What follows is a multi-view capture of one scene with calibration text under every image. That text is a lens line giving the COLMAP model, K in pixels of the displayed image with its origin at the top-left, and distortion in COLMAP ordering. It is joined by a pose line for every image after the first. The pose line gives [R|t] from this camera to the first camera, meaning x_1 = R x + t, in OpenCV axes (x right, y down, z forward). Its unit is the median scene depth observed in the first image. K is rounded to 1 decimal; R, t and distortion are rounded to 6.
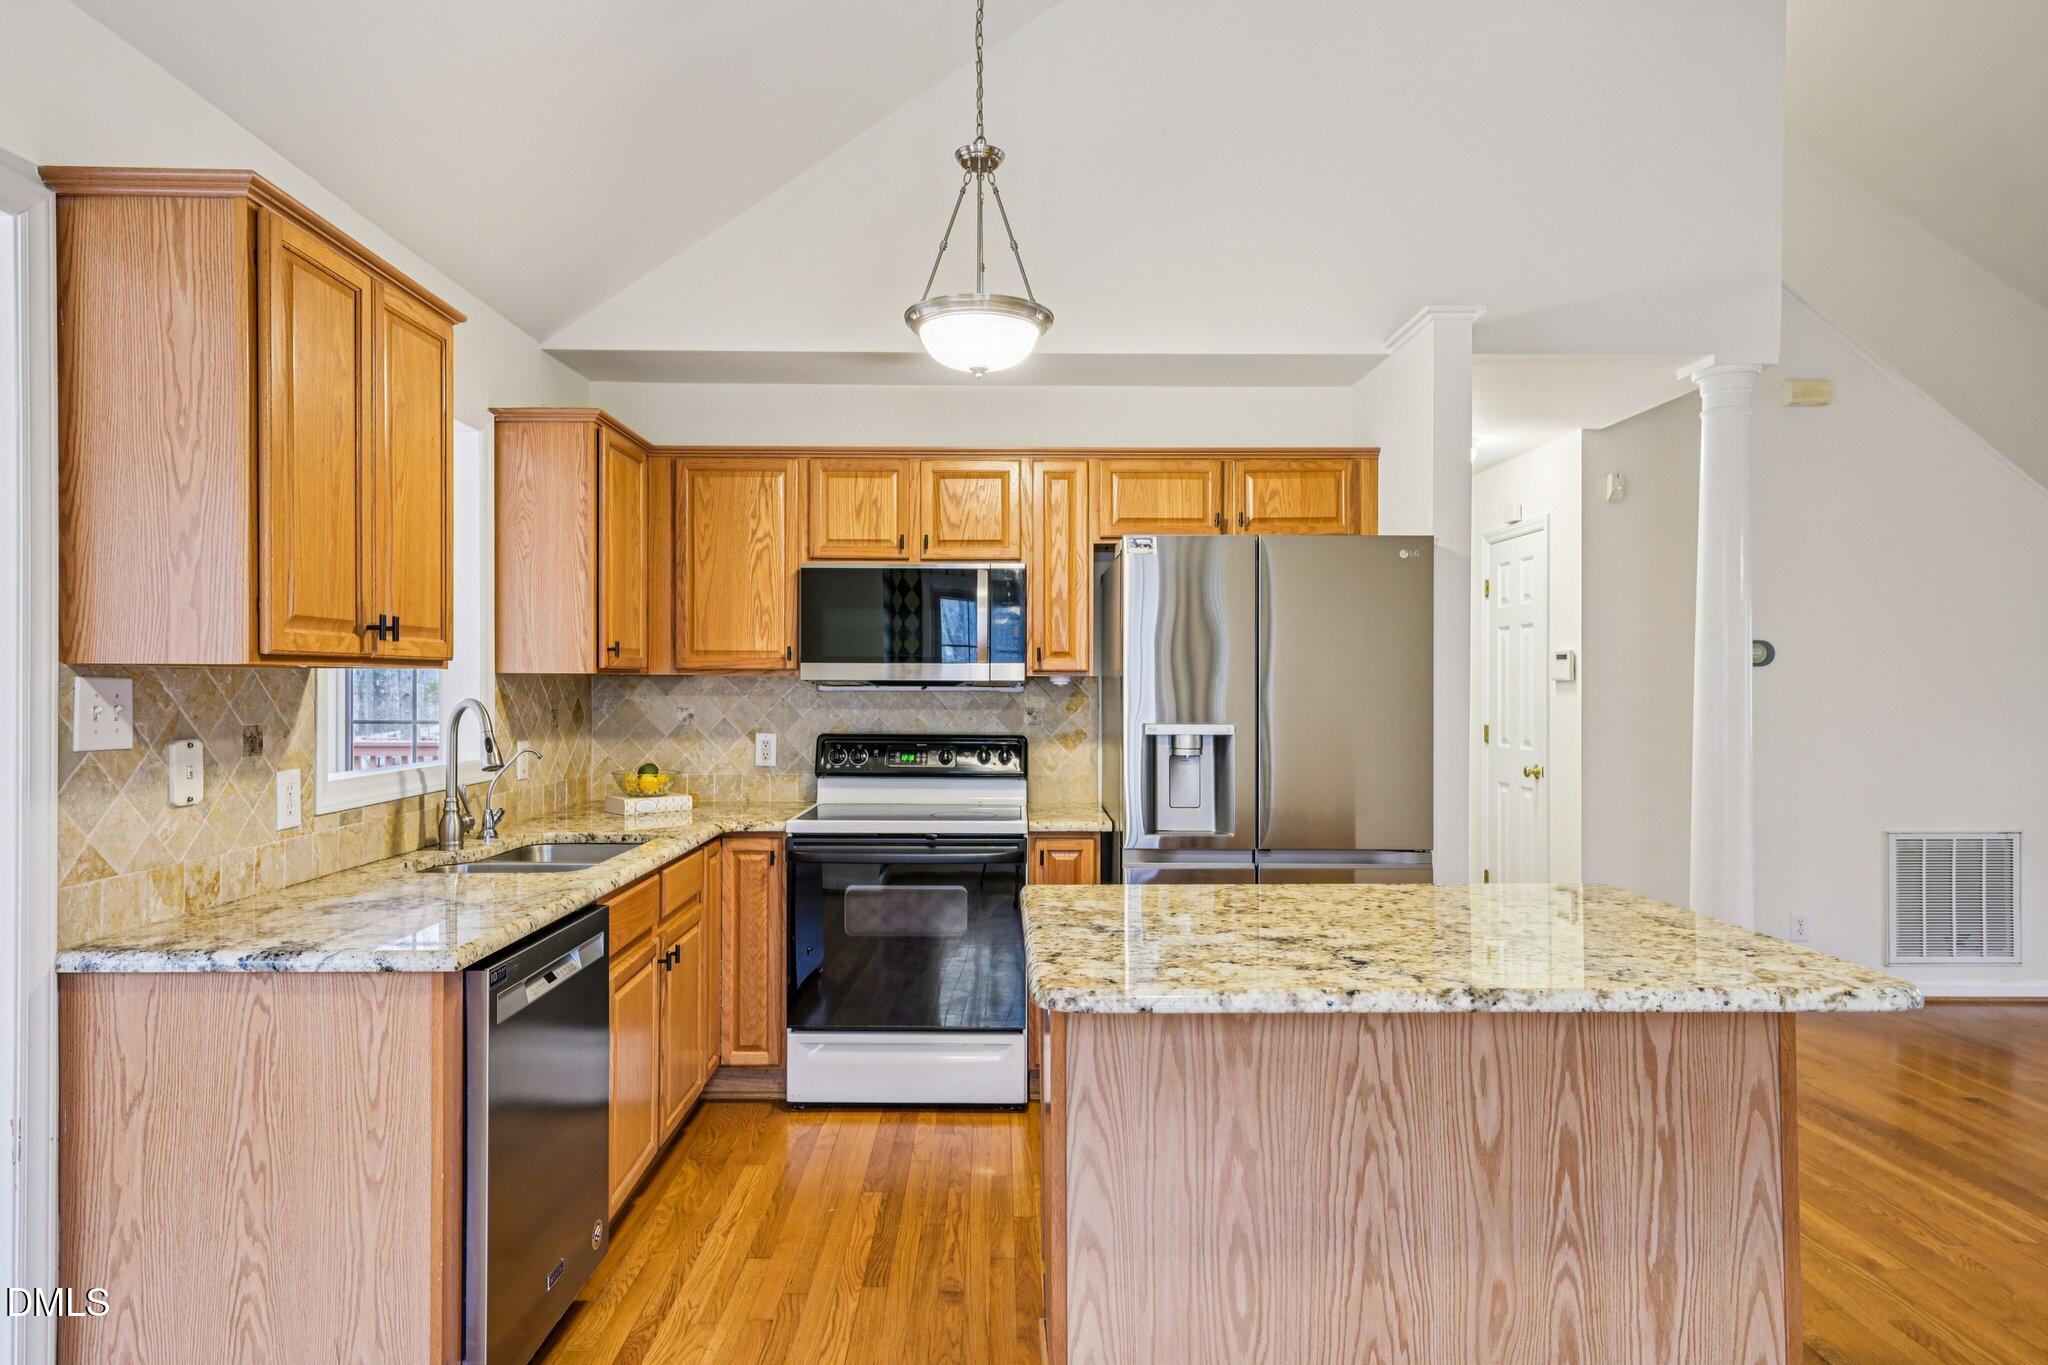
lens RADIAL K [[1181.5, 0, 1021.0], [0, 1181.5, 692.8], [0, 0, 1]] dist [0.015188, 0.000250]
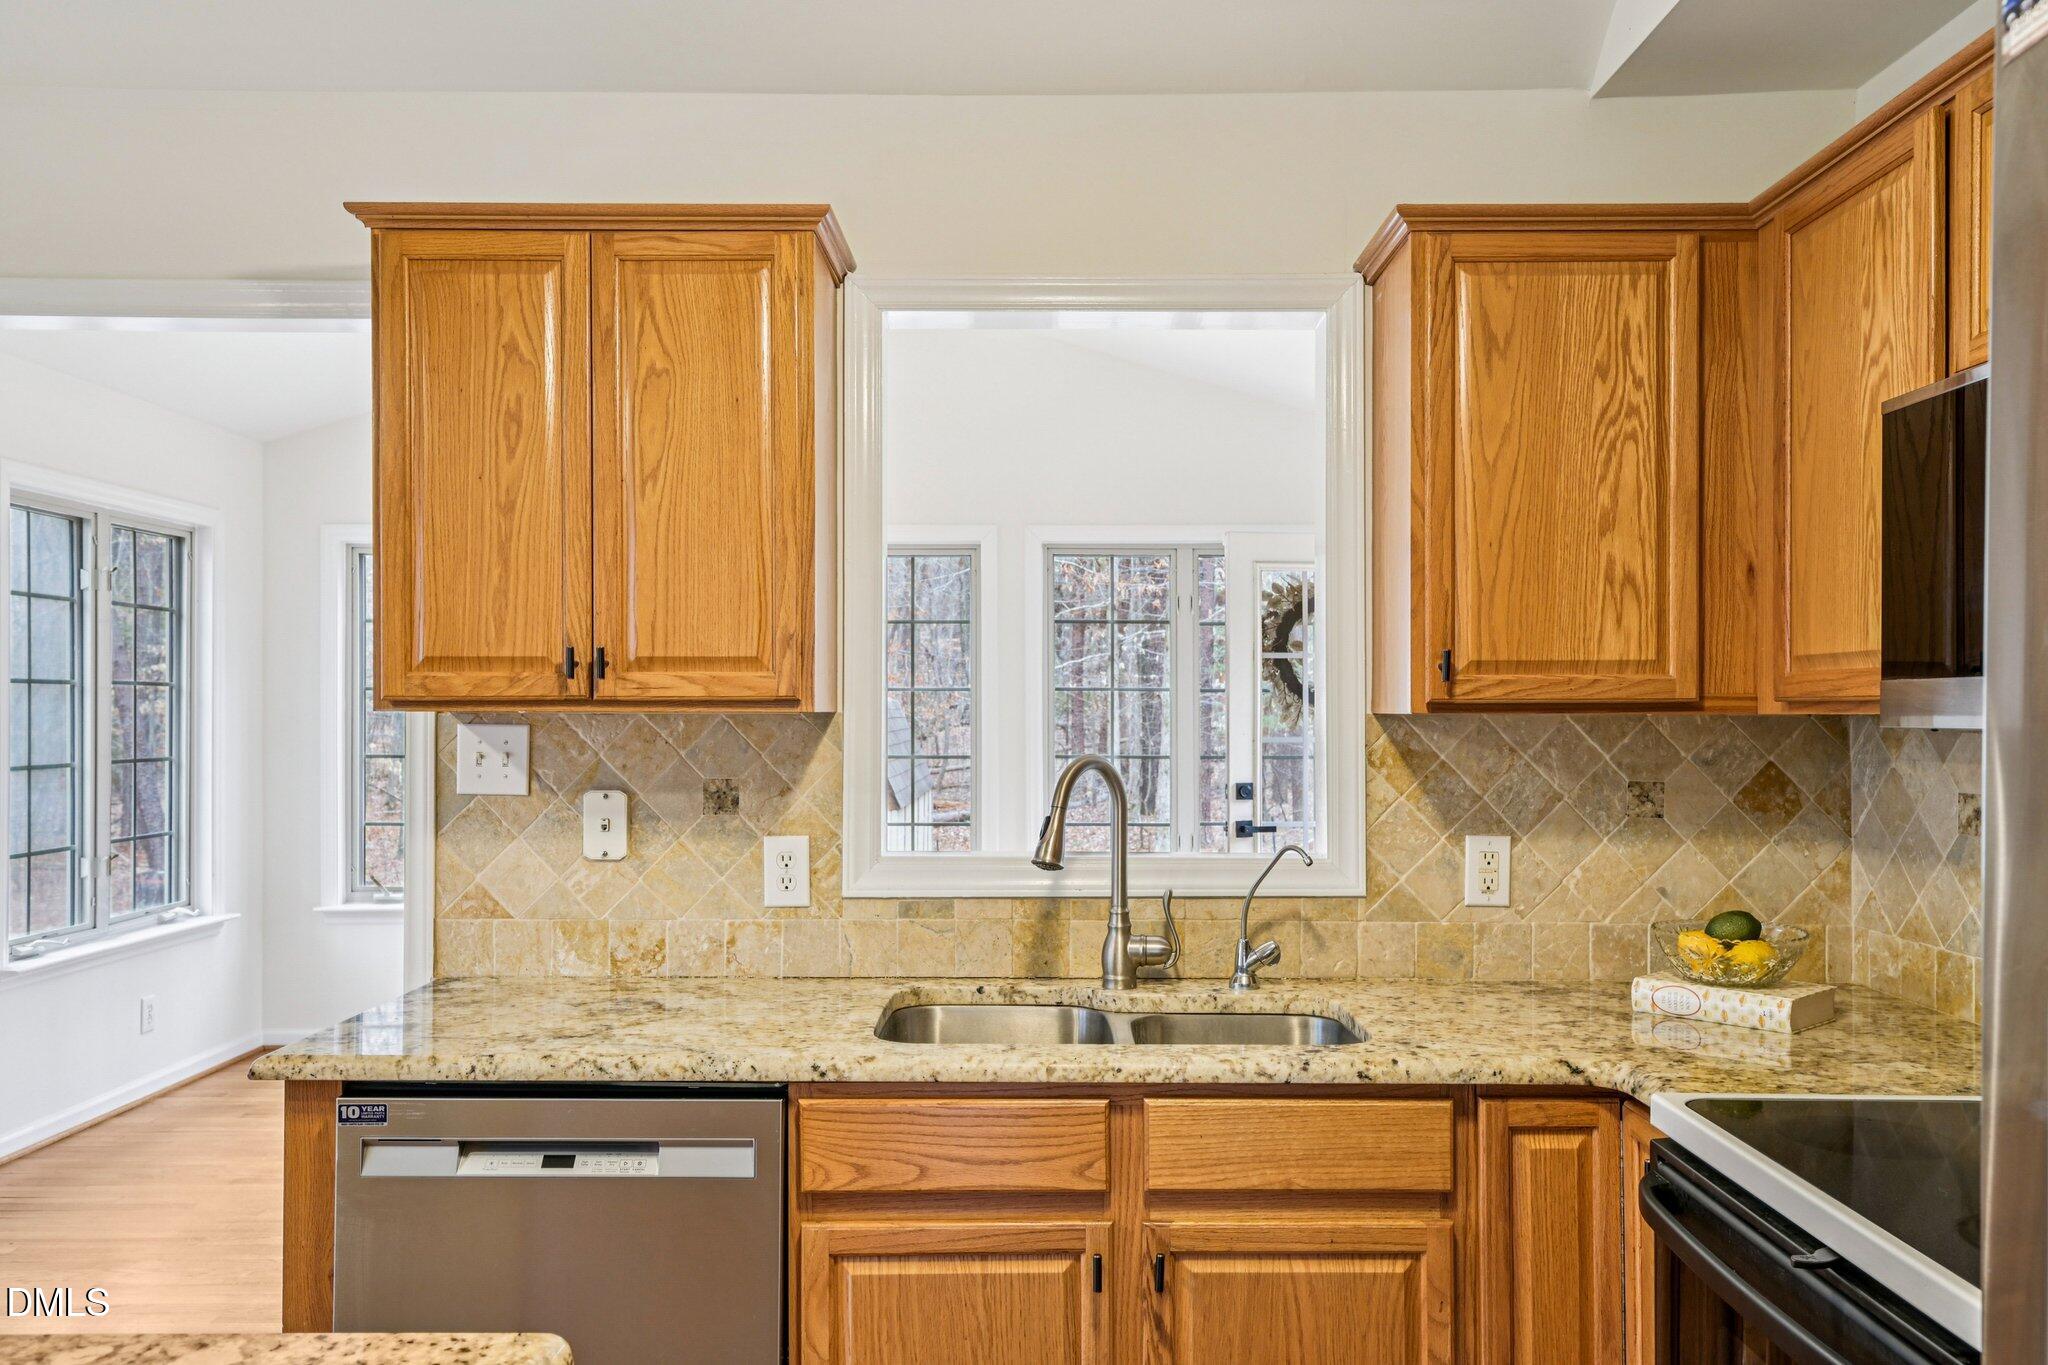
lens RADIAL K [[1598.7, 0, 1046.3], [0, 1598.7, 713.3], [0, 0, 1]] dist [0.021409, -0.000498]
pose [[-0.020351, -0.002737, -0.999789, 0.326260], [-0.009041, 0.999956, -0.002553, -0.012492], [0.999752, 0.008987, -0.020375, 0.802124]]
